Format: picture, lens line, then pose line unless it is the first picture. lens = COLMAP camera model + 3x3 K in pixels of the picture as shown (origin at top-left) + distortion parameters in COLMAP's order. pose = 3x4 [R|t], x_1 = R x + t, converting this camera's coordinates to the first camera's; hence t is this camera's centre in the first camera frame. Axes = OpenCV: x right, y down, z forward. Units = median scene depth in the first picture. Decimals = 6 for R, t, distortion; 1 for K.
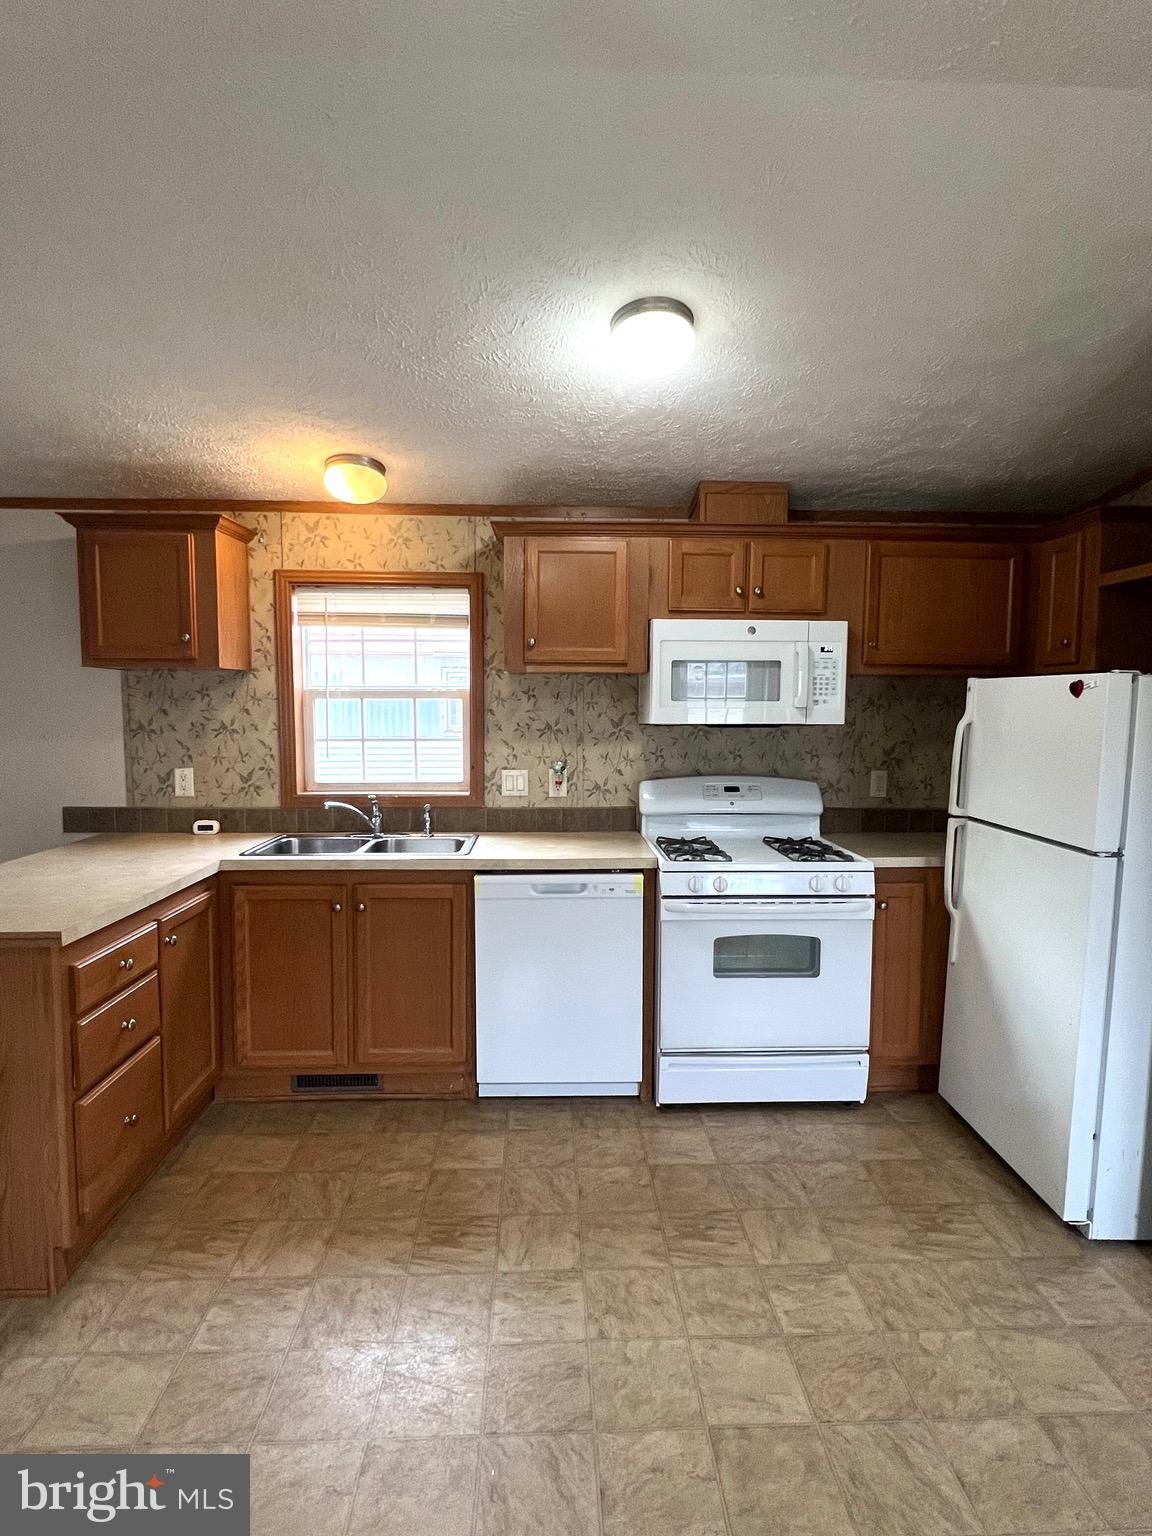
lens RADIAL K [[811.6, 0, 576.6], [0, 811.6, 759.6], [0, 0, 1]] dist [0.015074, 0.000176]
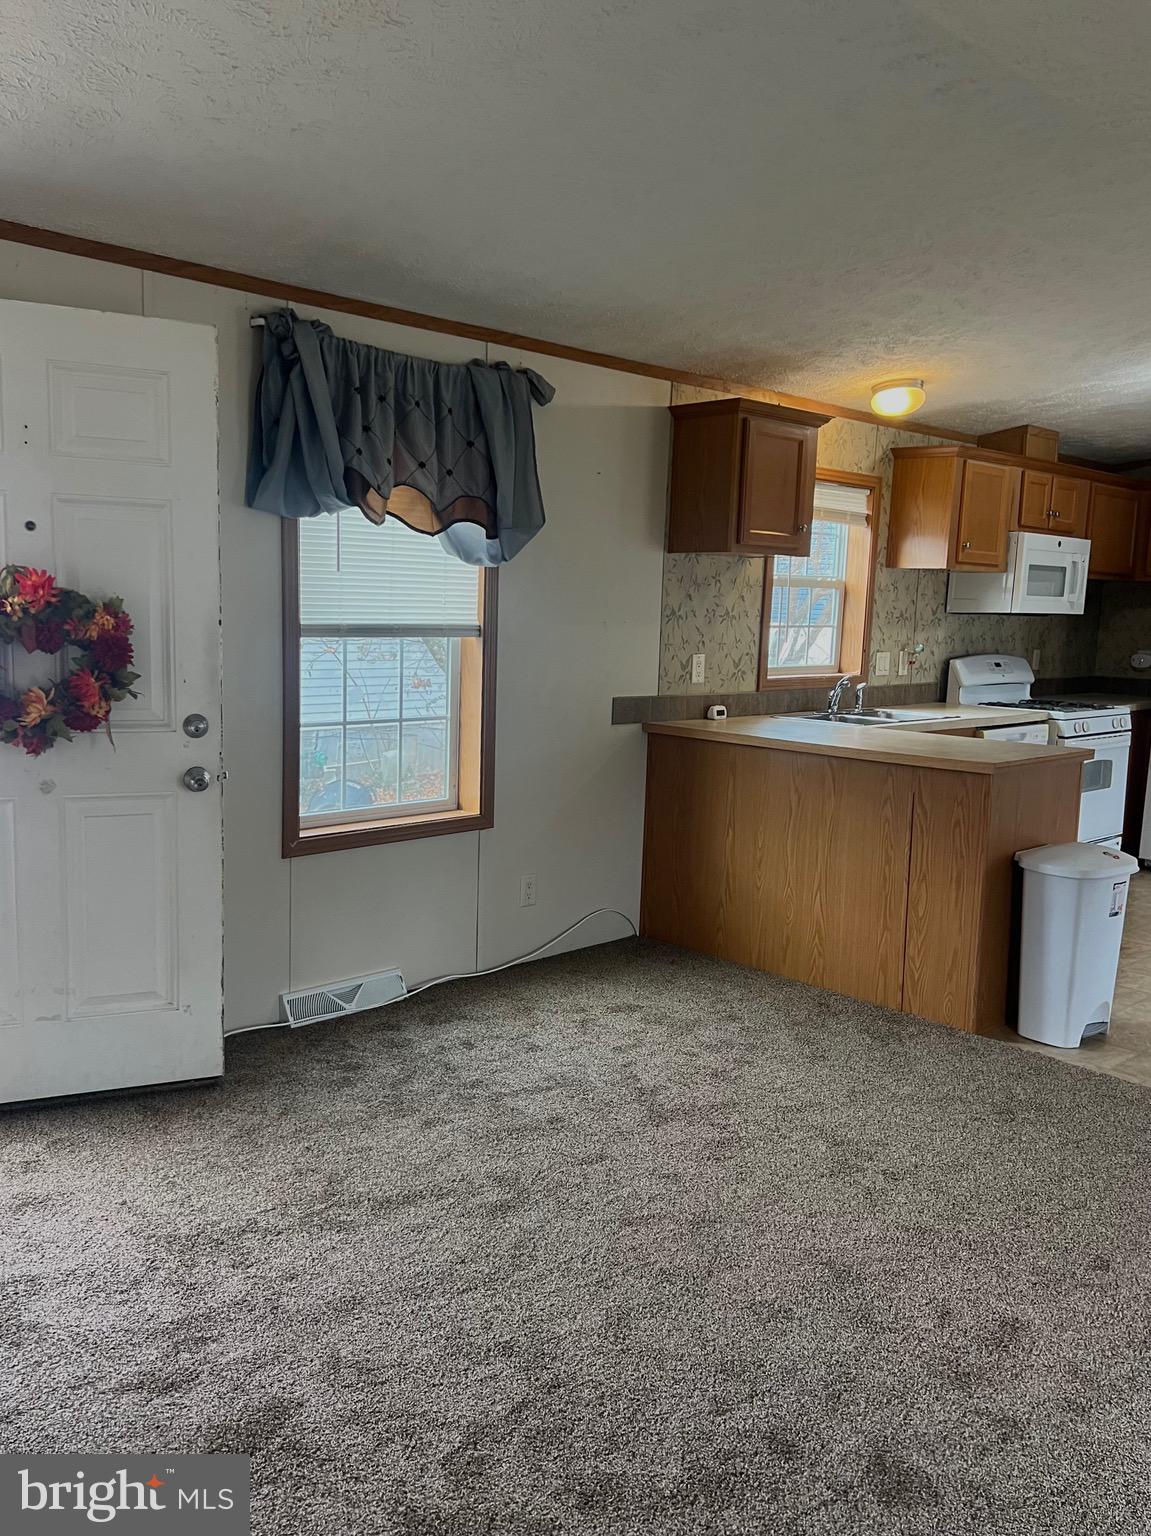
lens RADIAL K [[1166.7, 0, 575.5], [0, 1166.7, 768.0], [0, 0, 1]] dist [0.056730, -0.063881]
pose [[0.764899, -0.076257, 0.639620, -1.548056], [0.020212, 0.995320, 0.094493, 0.010748], [-0.643833, -0.059350, 0.762861, -0.001136]]
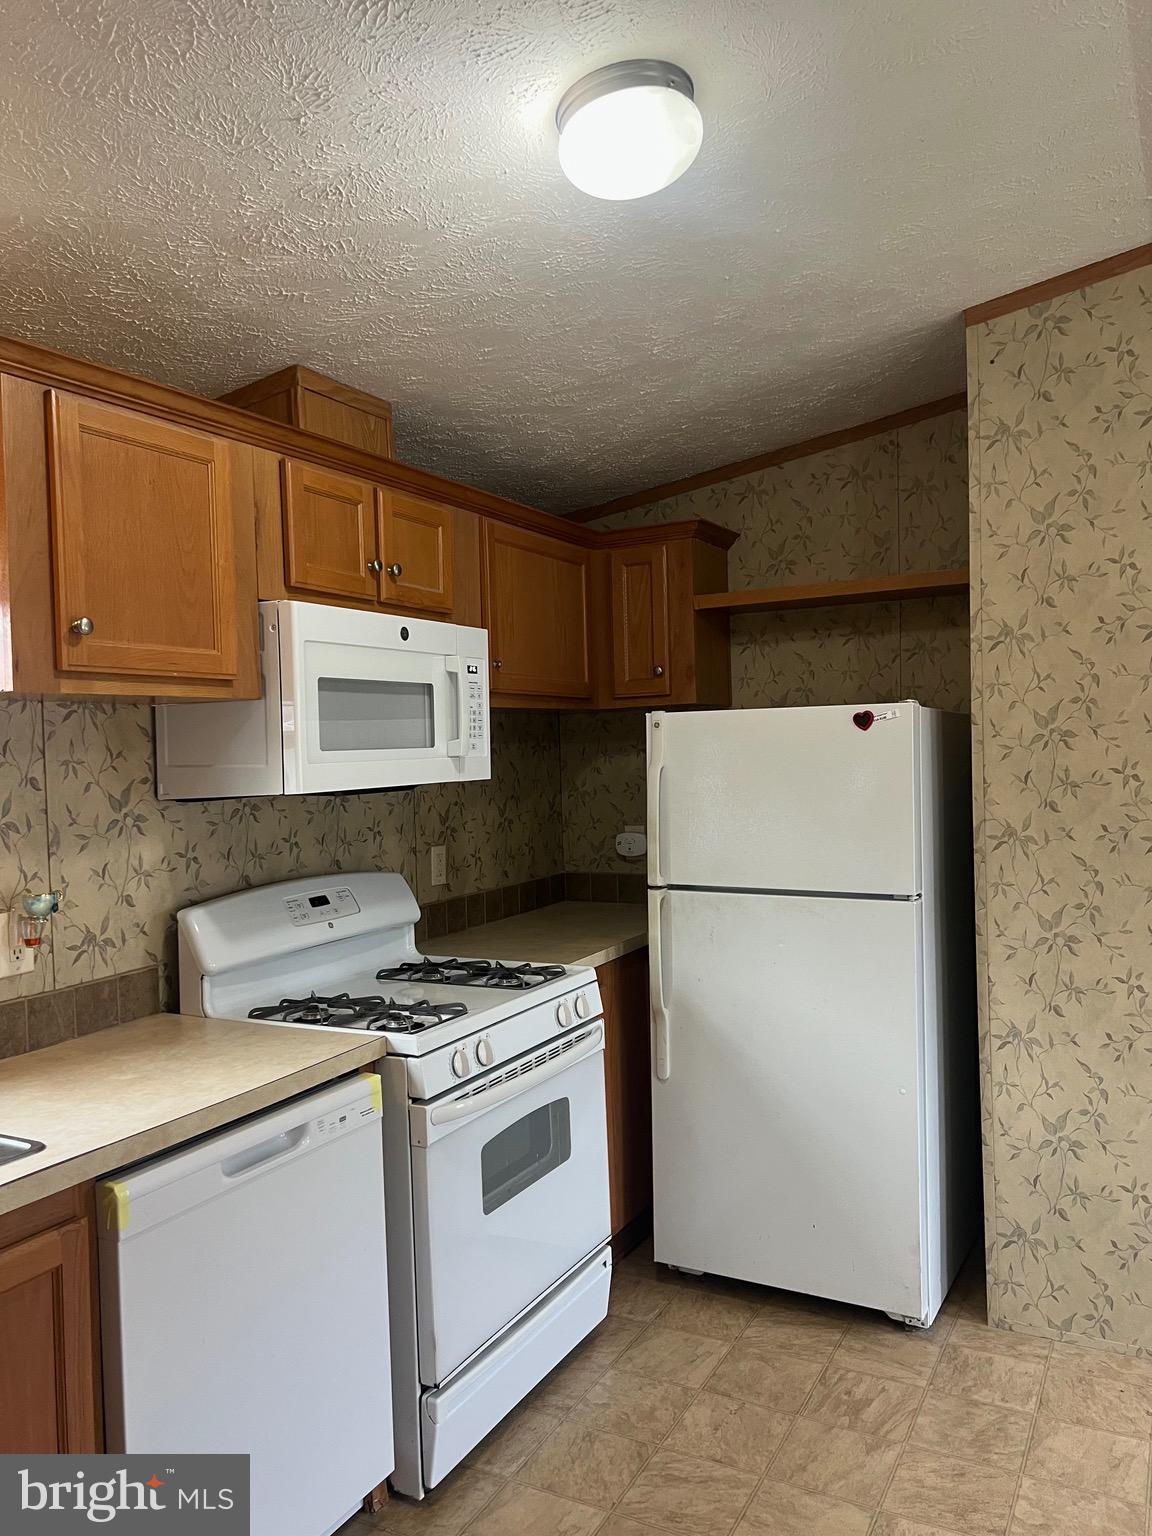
lens RADIAL K [[1166.7, 0, 576.0], [0, 1166.7, 768.0], [0, 0, 1]] dist [0.056730, -0.063881]
pose [[0.502682, -0.038284, 0.863623, -0.441652], [0.091662, 0.995748, -0.009213, -0.034339], [-0.859598, 0.083793, 0.504054, 0.415501]]
